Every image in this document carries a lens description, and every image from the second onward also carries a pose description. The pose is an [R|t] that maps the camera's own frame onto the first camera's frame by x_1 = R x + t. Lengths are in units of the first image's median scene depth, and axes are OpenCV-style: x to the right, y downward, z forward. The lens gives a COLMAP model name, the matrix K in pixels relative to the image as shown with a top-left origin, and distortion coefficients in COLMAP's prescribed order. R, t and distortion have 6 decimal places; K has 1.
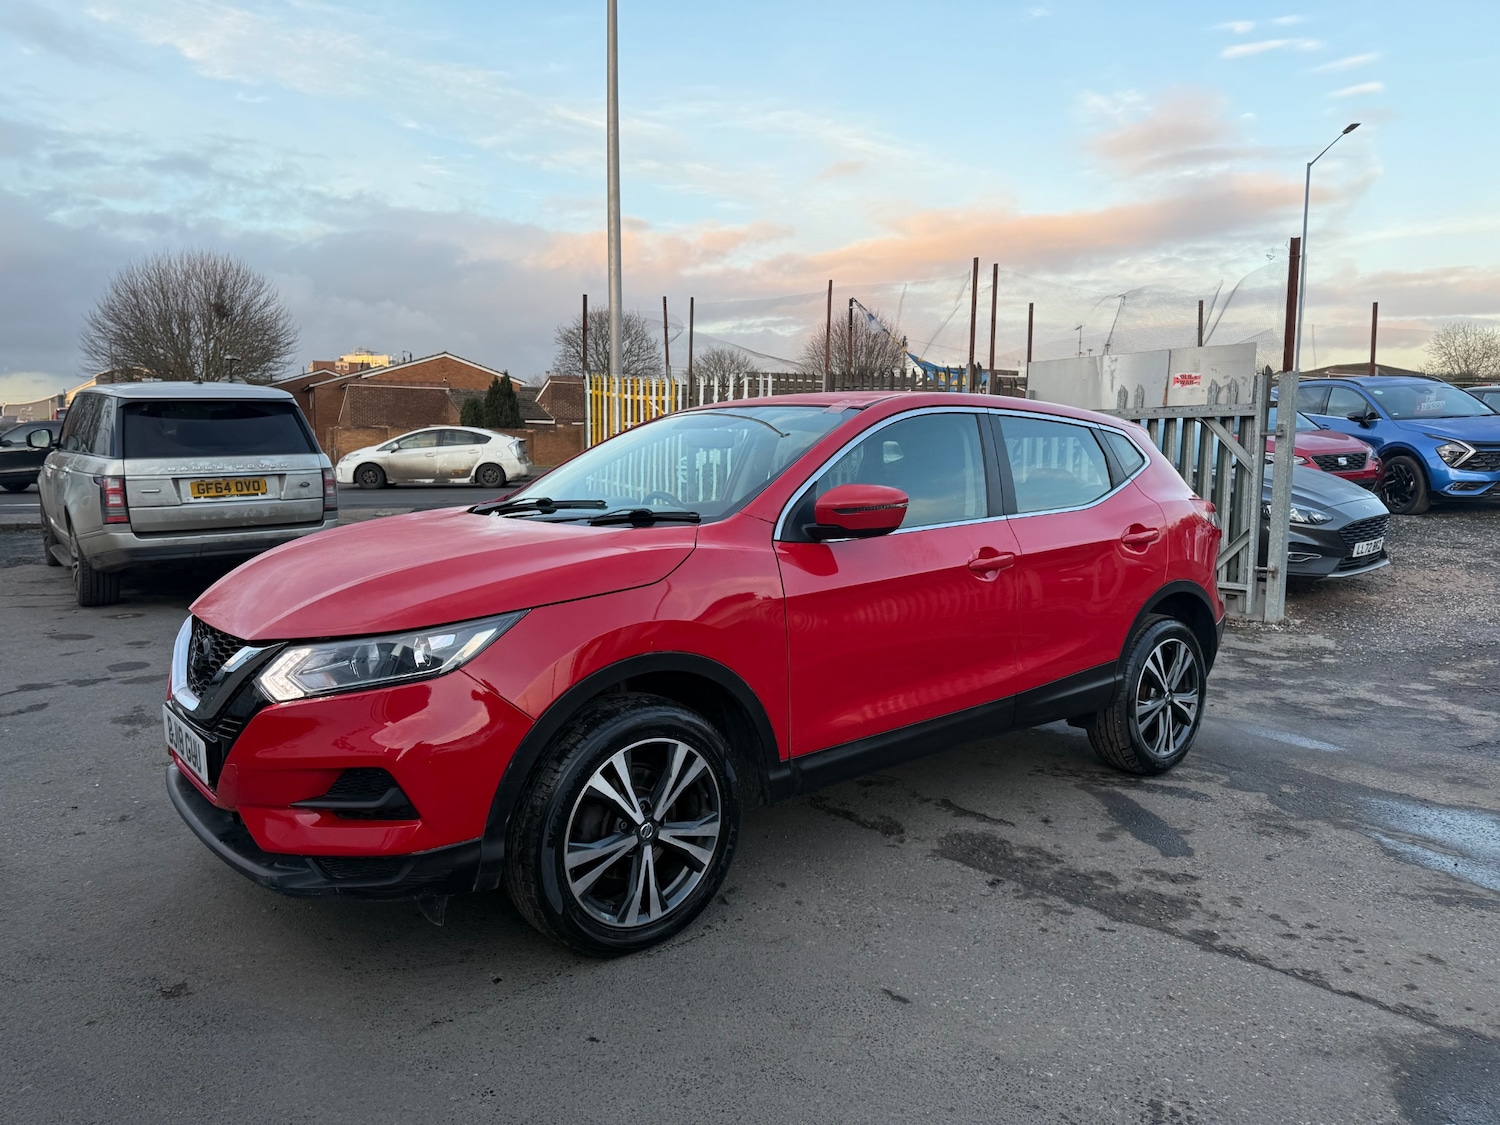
lens RADIAL K [[1048.8, 0, 750.0], [0, 1048.8, 562.5], [0, 0, 1]] dist [0.070209, -0.090754]
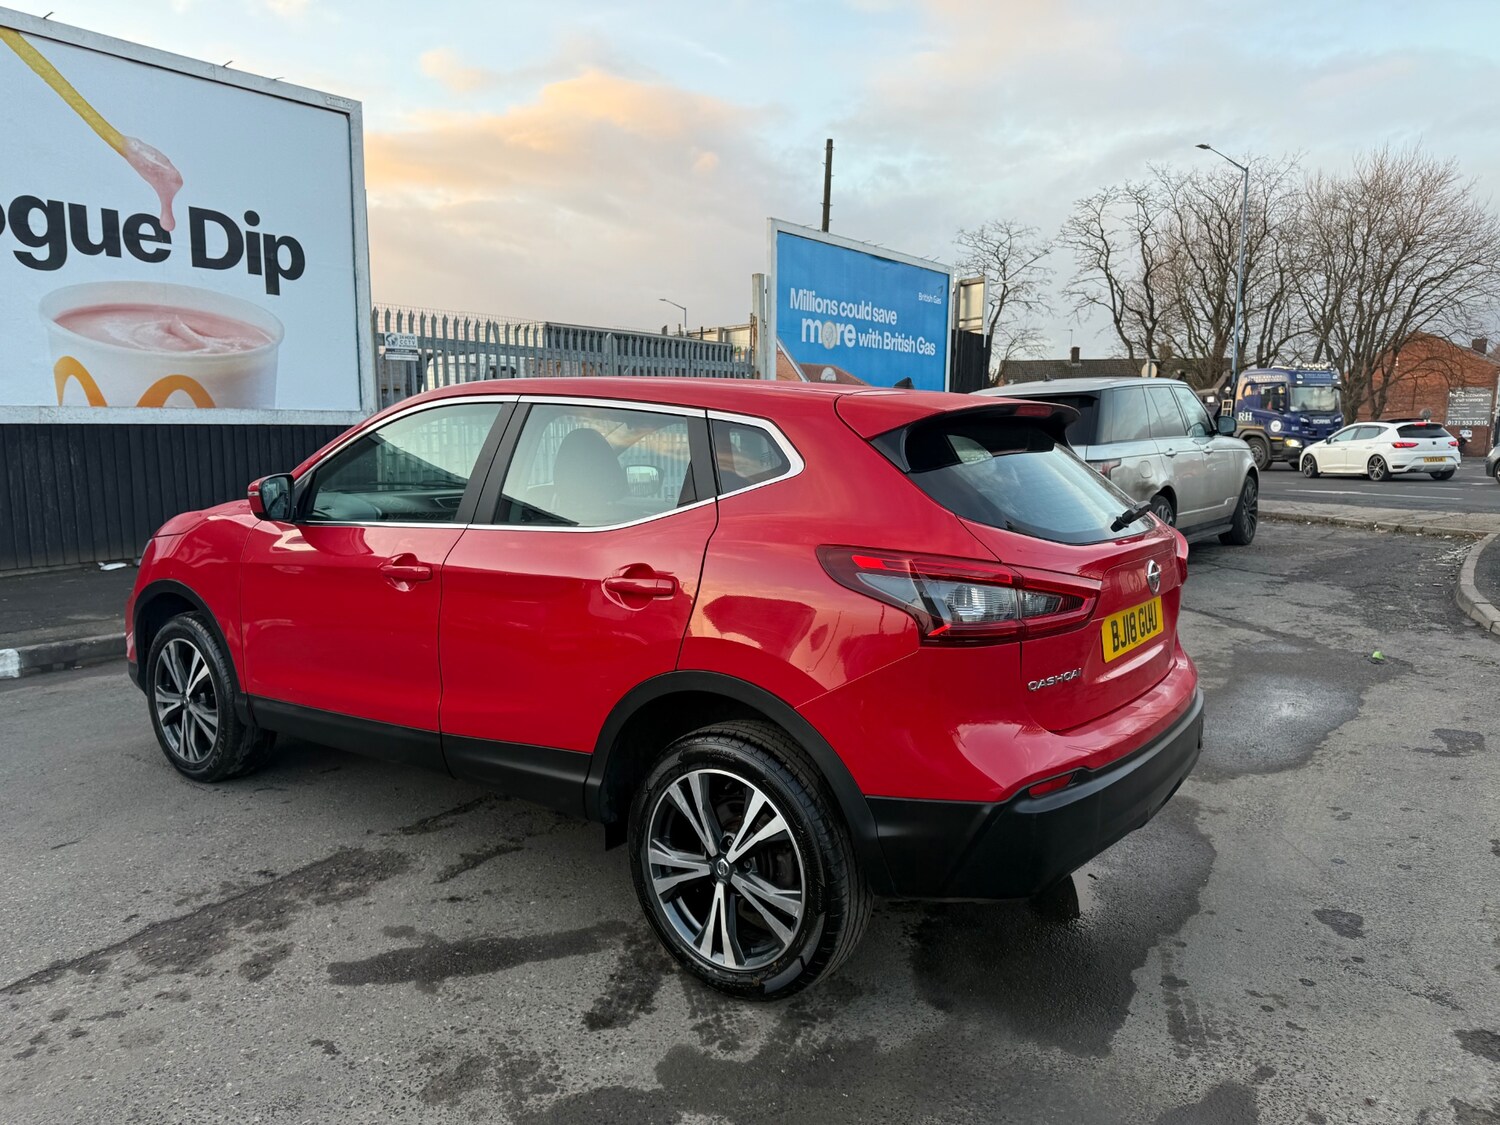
lens RADIAL K [[1048.8, 0, 750.0], [0, 1048.8, 562.5], [0, 0, 1]] dist [0.070209, -0.090754]
pose [[0.245360, 0.113821, -0.962727, 1.179266], [-0.103204, 0.990507, 0.090803, -0.121347], [0.963923, 0.077078, 0.254778, 1.063213]]
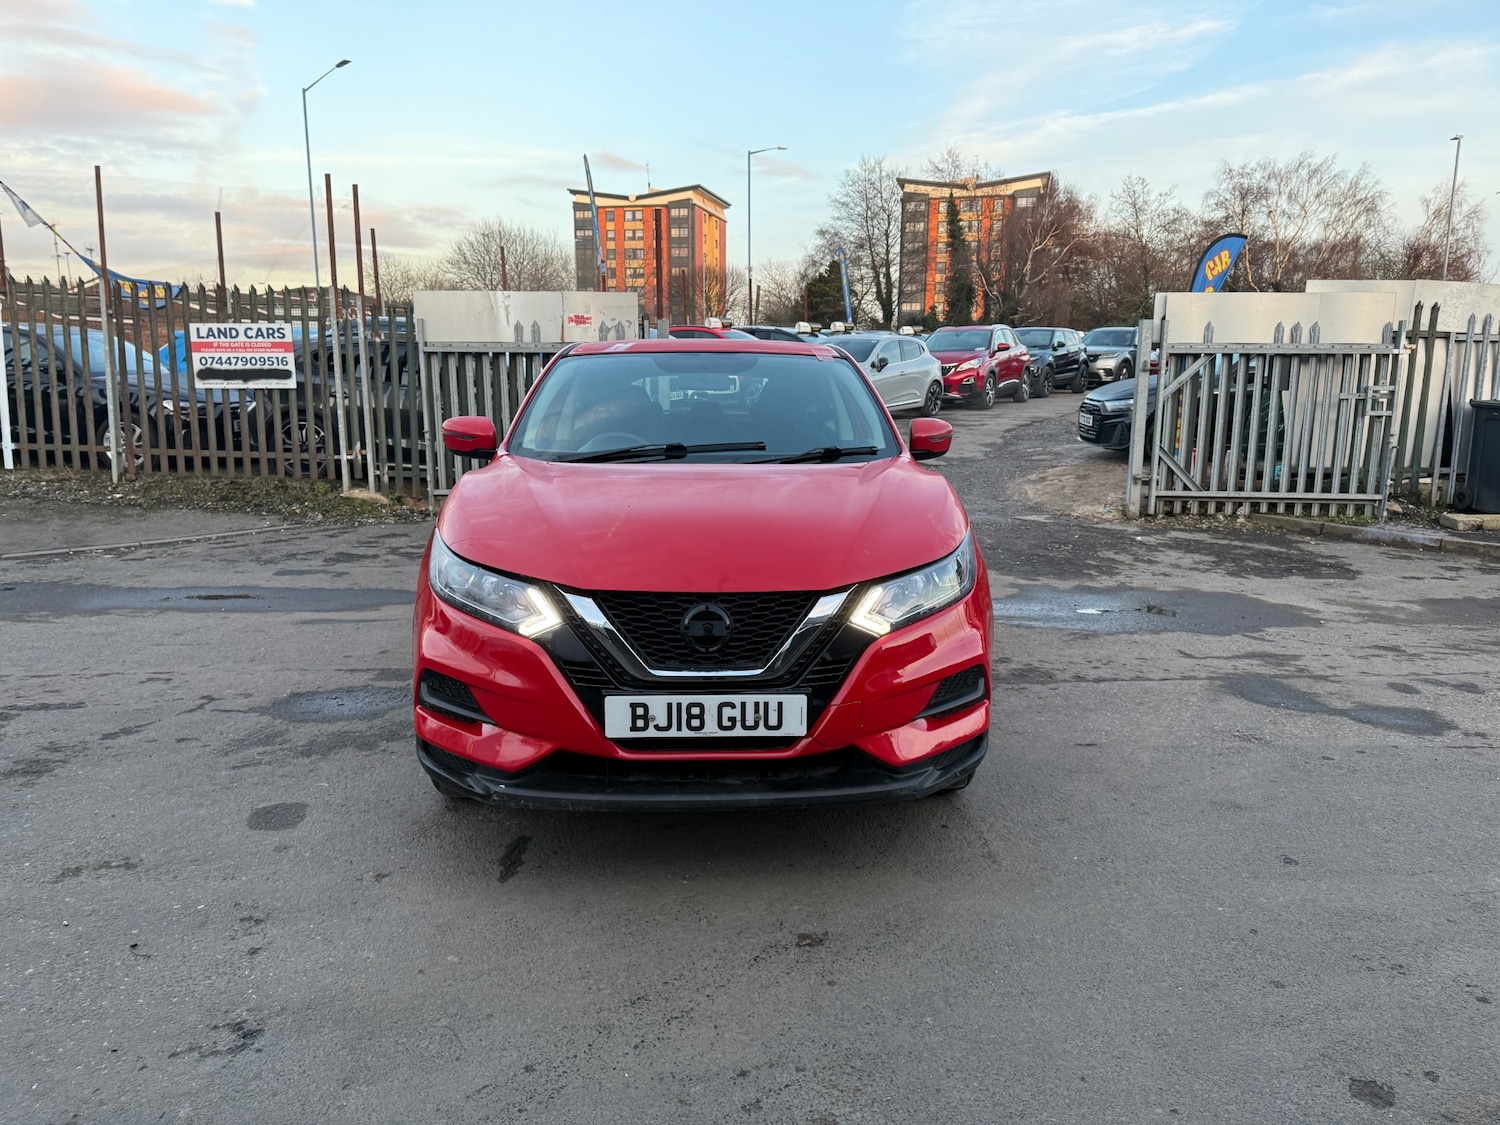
lens RADIAL K [[1048.8, 0, 750.0], [0, 1048.8, 562.5], [0, 0, 1]] dist [0.070209, -0.090754]
pose [[0.608100, -0.140603, 0.781310, -0.978671], [0.081377, 0.990046, 0.114830, -0.057437], [-0.789679, -0.006248, 0.613489, 0.310721]]
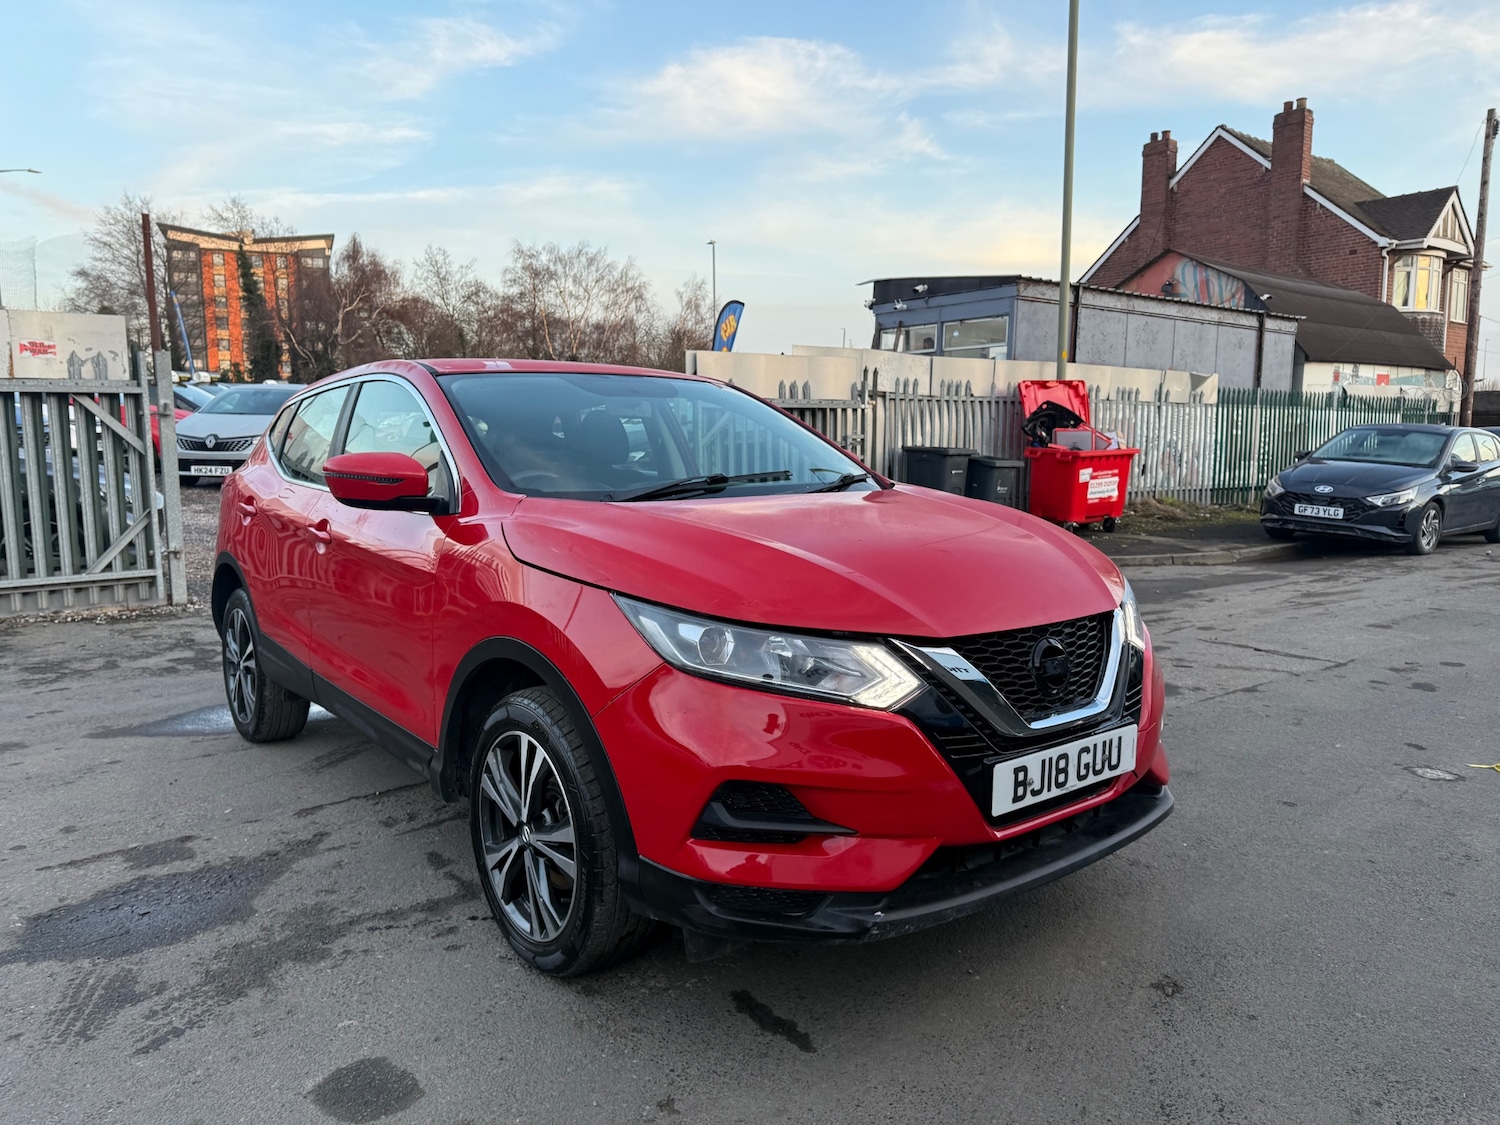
lens RADIAL K [[1048.8, 0, 750.0], [0, 1048.8, 562.5], [0, 0, 1]] dist [0.070209, -0.090754]
pose [[0.017578, -0.120385, 0.992572, -1.062098], [0.109249, 0.987012, 0.117776, -0.088404], [-0.993859, 0.106368, 0.030502, 0.960195]]
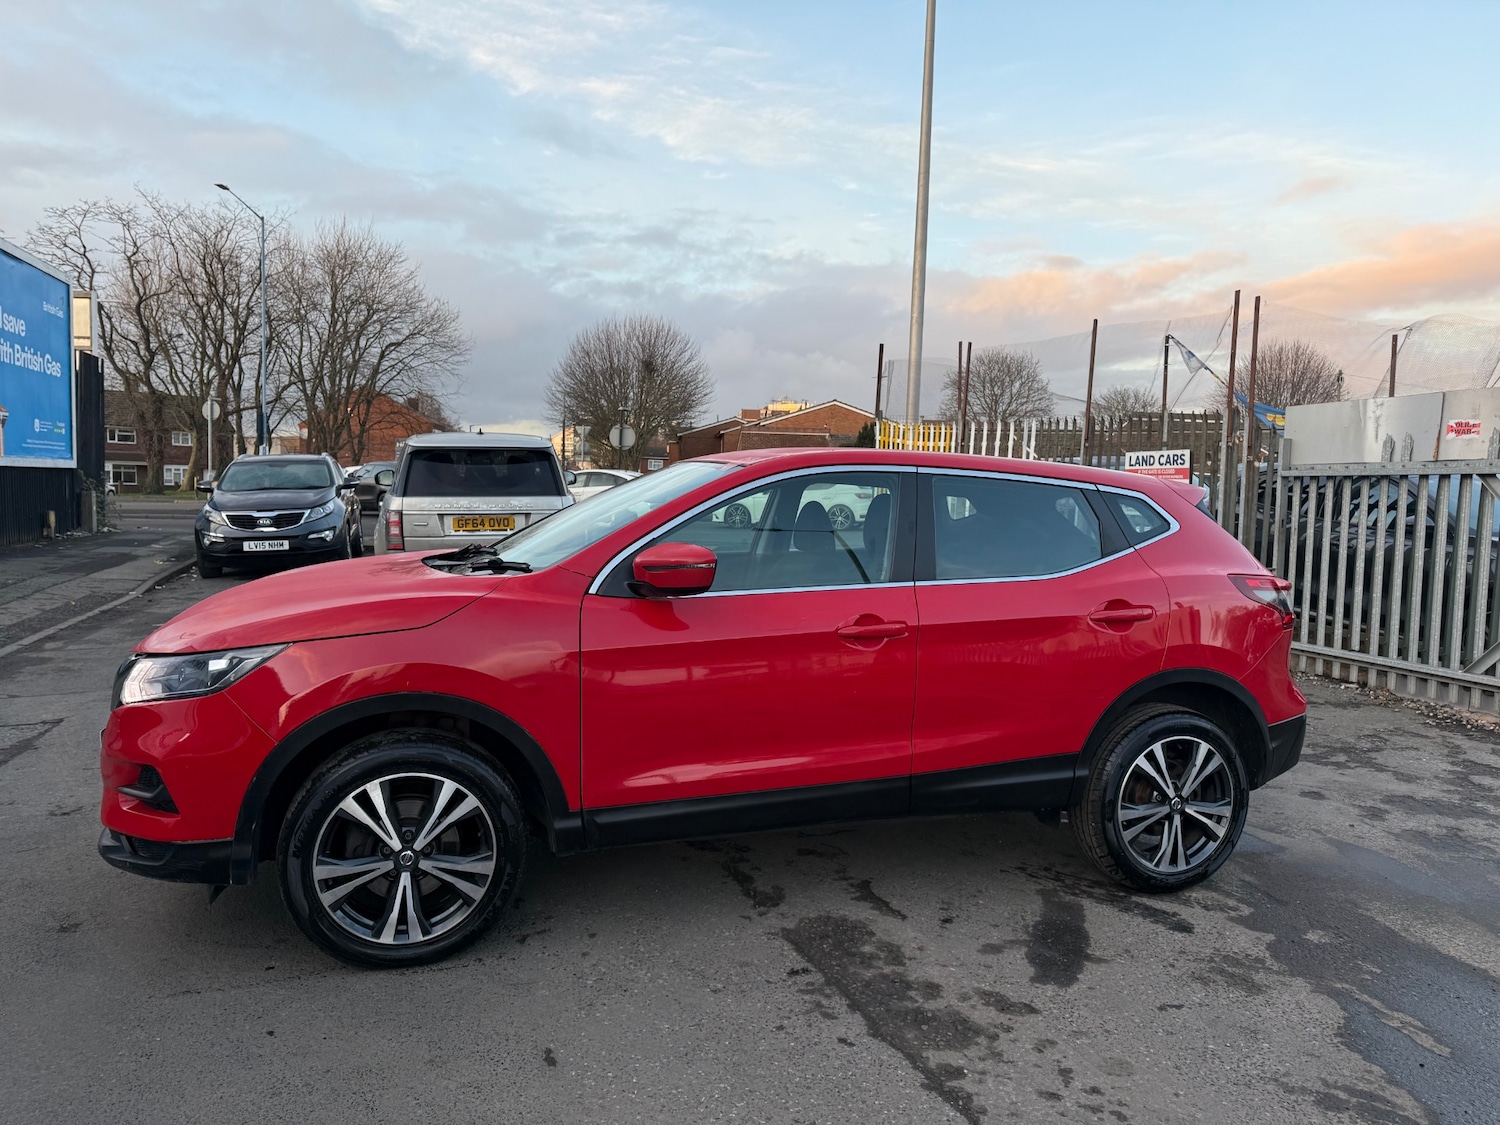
lens RADIAL K [[1048.8, 0, 750.0], [0, 1048.8, 562.5], [0, 0, 1]] dist [0.070209, -0.090754]
pose [[0.927287, 0.044737, -0.371668, 0.479285], [-0.059407, 0.997838, -0.028109, -0.028940], [0.369607, 0.048145, 0.927940, 0.084957]]
